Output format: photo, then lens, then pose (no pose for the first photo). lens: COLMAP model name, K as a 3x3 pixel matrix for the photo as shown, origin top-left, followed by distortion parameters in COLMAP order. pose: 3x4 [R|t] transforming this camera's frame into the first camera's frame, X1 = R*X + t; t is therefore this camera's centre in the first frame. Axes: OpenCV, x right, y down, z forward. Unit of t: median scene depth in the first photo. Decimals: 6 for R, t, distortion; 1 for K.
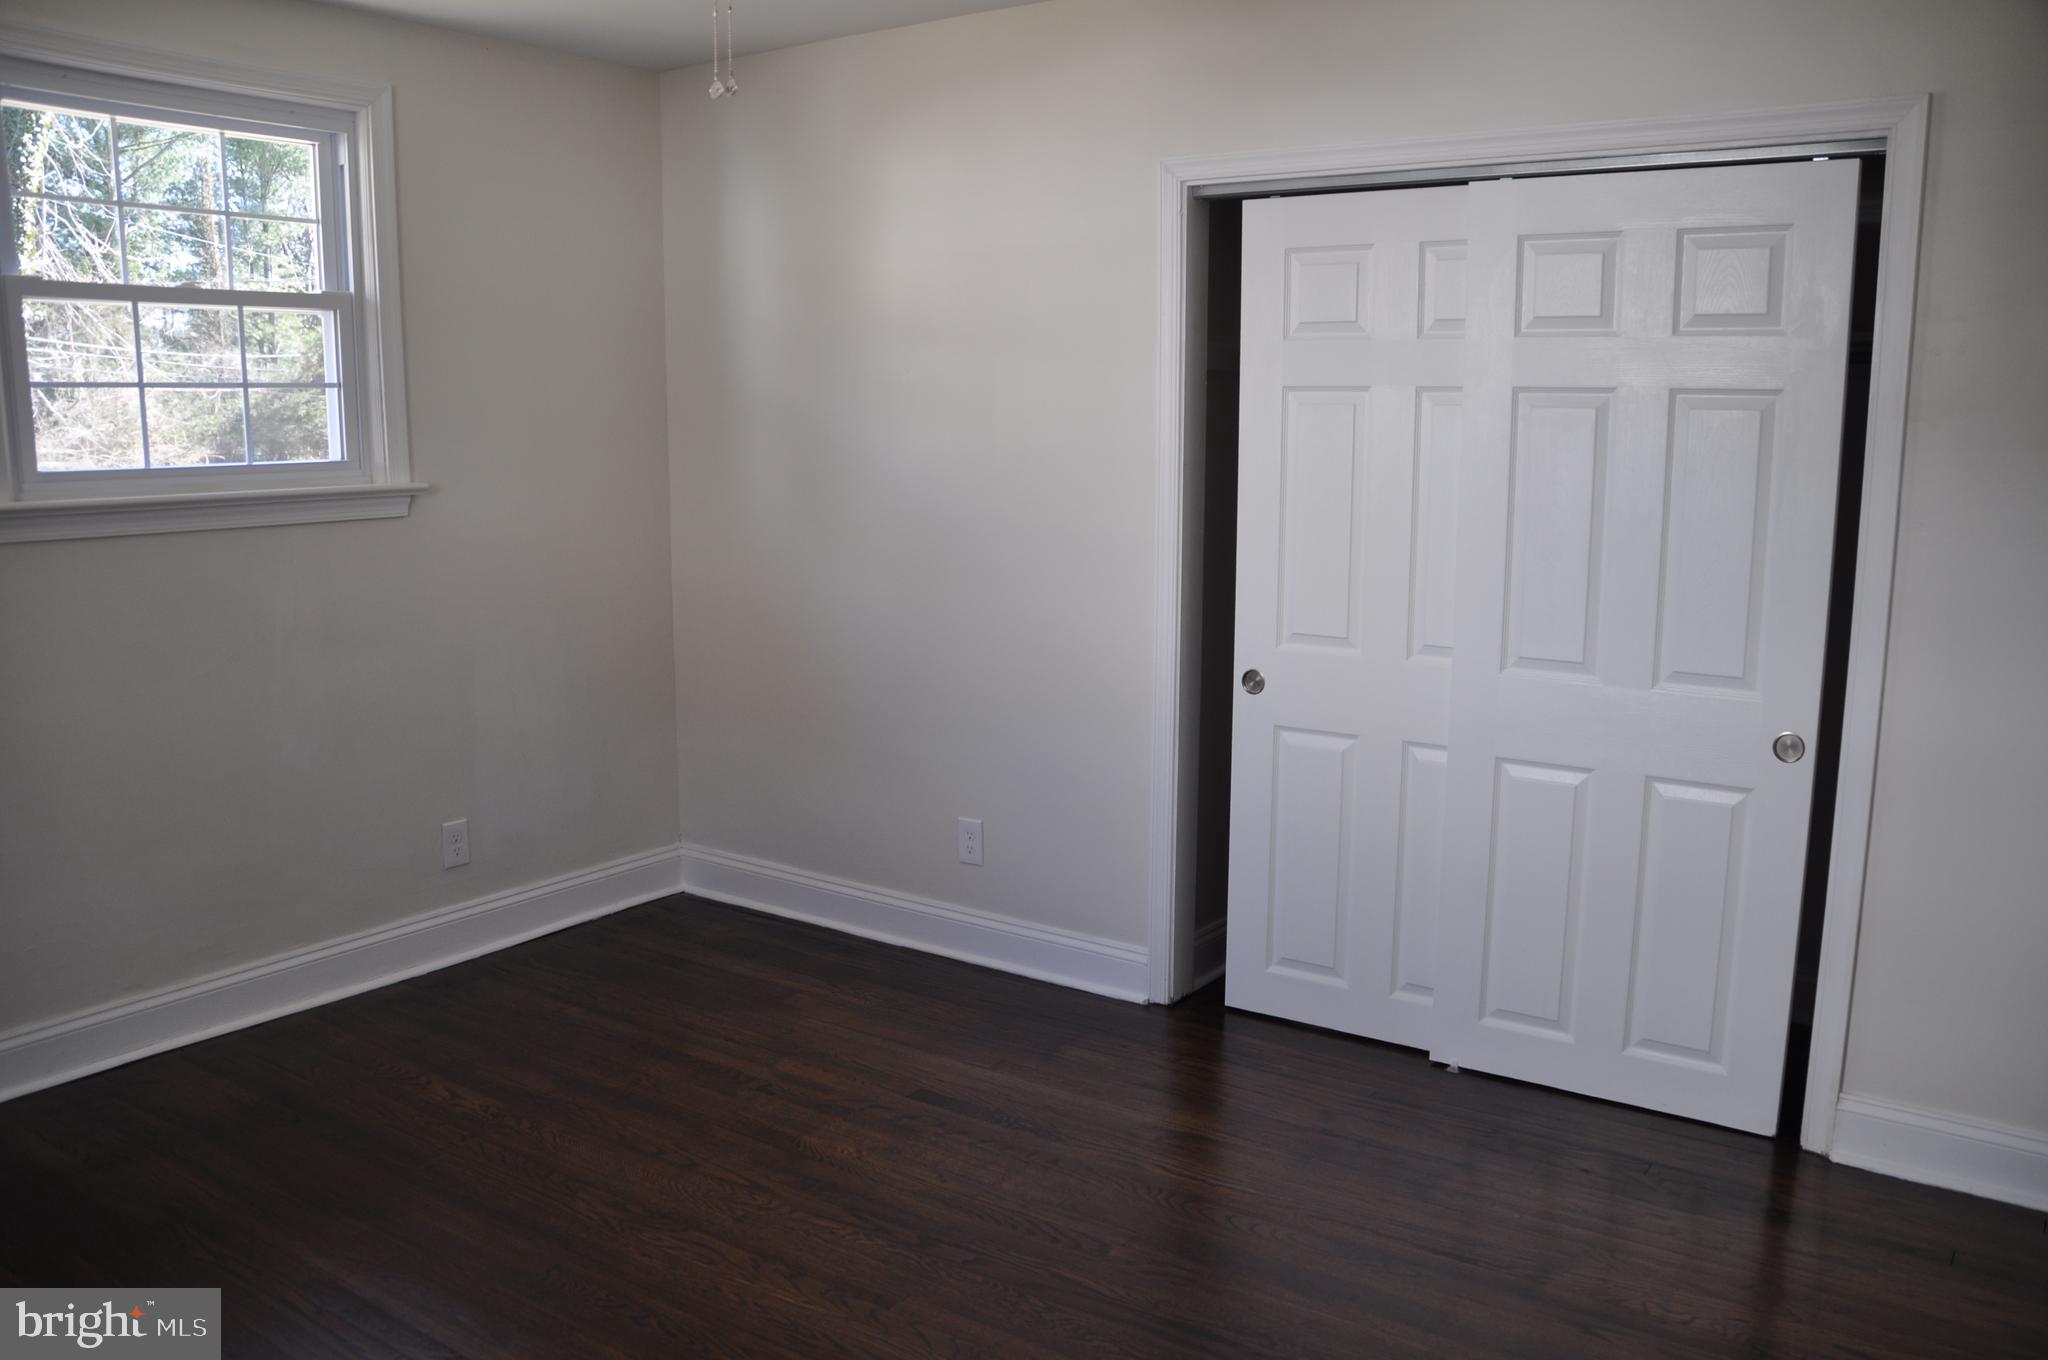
lens RADIAL K [[1617.7, 0, 1024.0], [0, 1617.7, 676.7], [0, 0, 1]] dist [-0.149963, 0.100340]
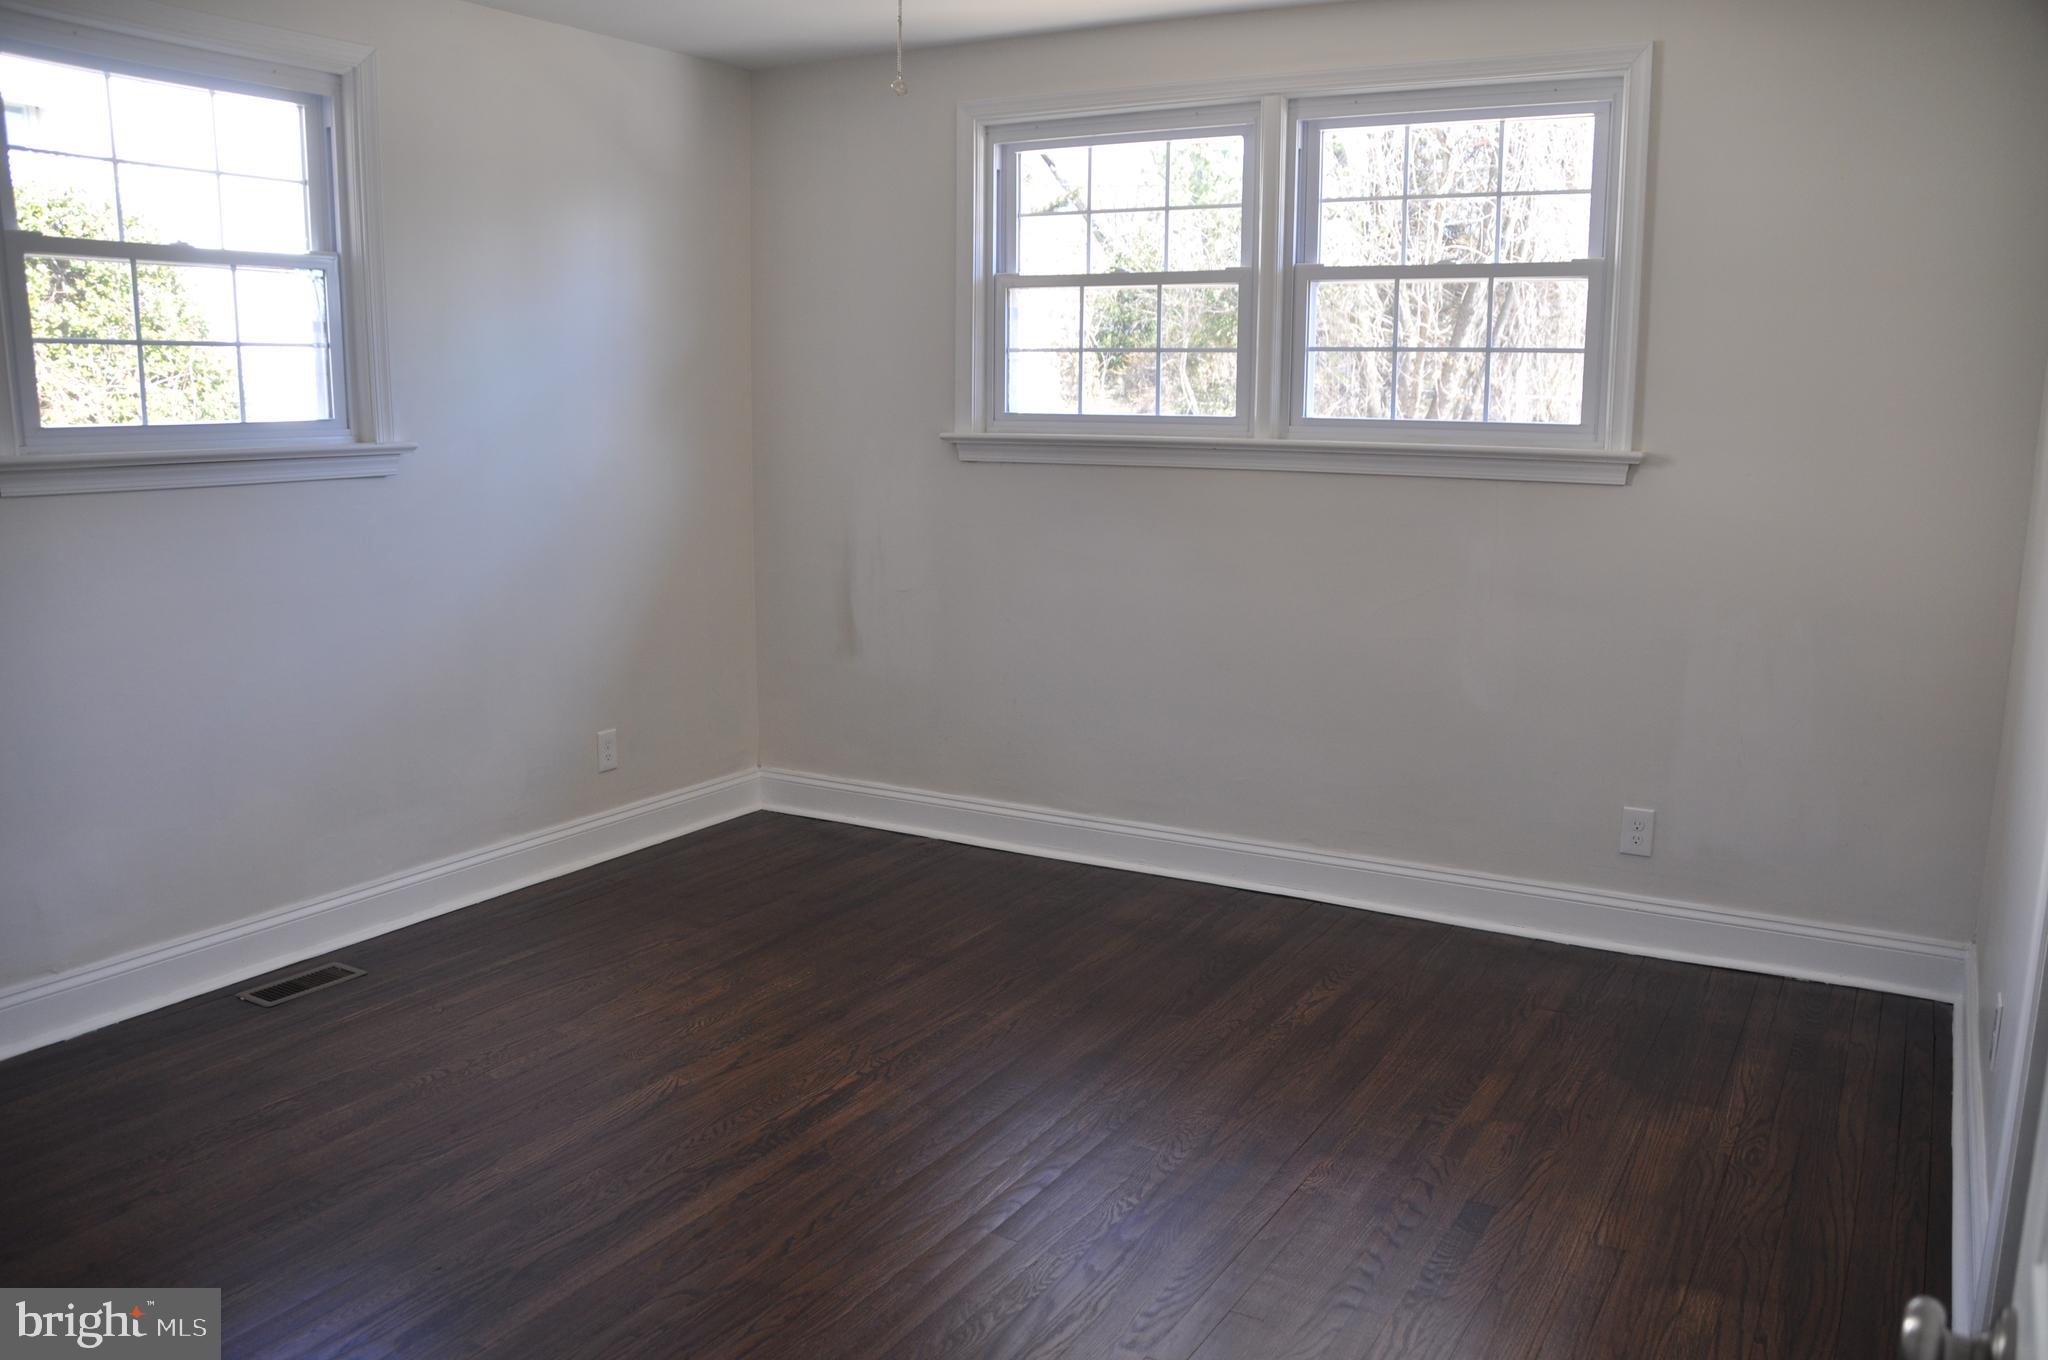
lens RADIAL K [[1617.7, 0, 1021.8], [0, 1617.7, 685.9], [0, 0, 1]] dist [-0.149963, 0.100340]
pose [[0.096793, 0.181093, -0.978691, 0.557418], [-0.165661, 0.972523, 0.163568, -0.079708], [0.981421, 0.146299, 0.124133, 0.532263]]
